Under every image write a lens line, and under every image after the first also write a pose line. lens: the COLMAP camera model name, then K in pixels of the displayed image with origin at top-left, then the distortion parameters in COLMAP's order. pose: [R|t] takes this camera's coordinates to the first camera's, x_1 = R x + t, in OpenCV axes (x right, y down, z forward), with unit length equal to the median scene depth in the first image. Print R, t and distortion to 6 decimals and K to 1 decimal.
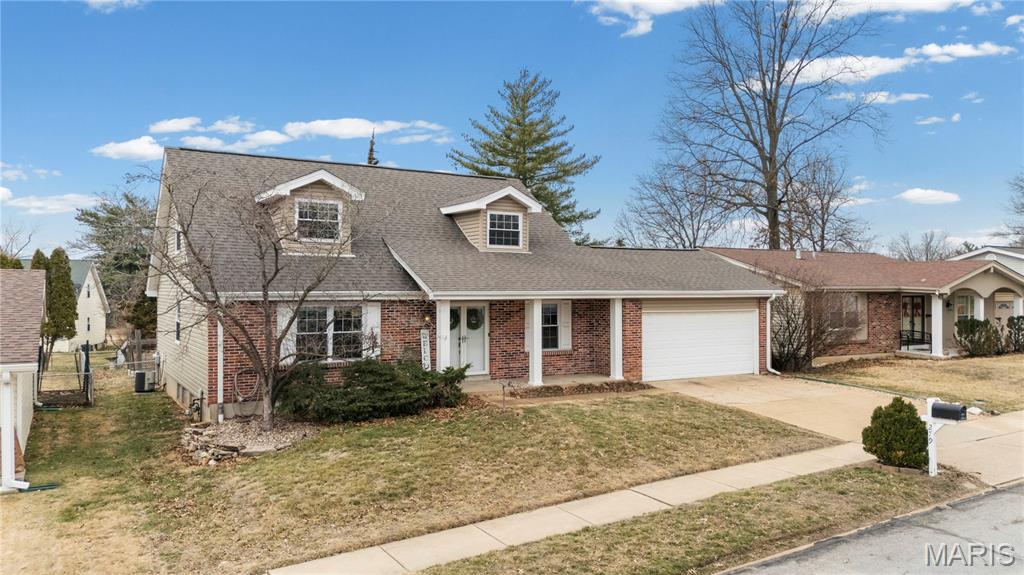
lens RADIAL K [[755.5, 0, 520.4], [0, 755.5, 288.1], [0, 0, 1]] dist [0.096634, -0.104540]
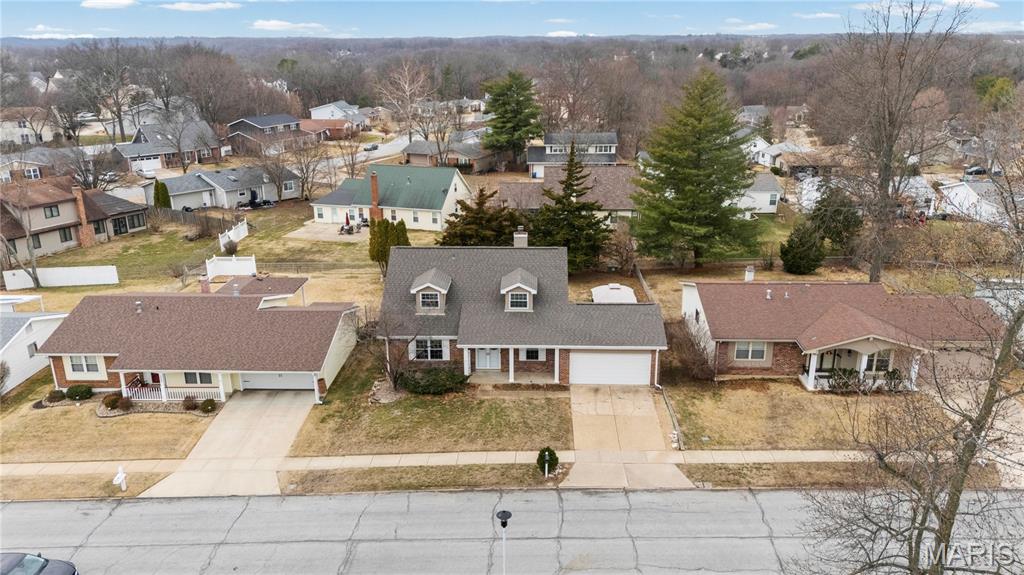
lens RADIAL K [[755.5, 0, 520.4], [0, 755.5, 288.1], [0, 0, 1]] dist [0.096634, -0.104540]
pose [[0.840005, 0.163516, -0.517353, 1.083659], [0.005671, 0.950810, 0.309723, -0.777182], [0.542549, -0.263103, 0.797758, -0.664641]]
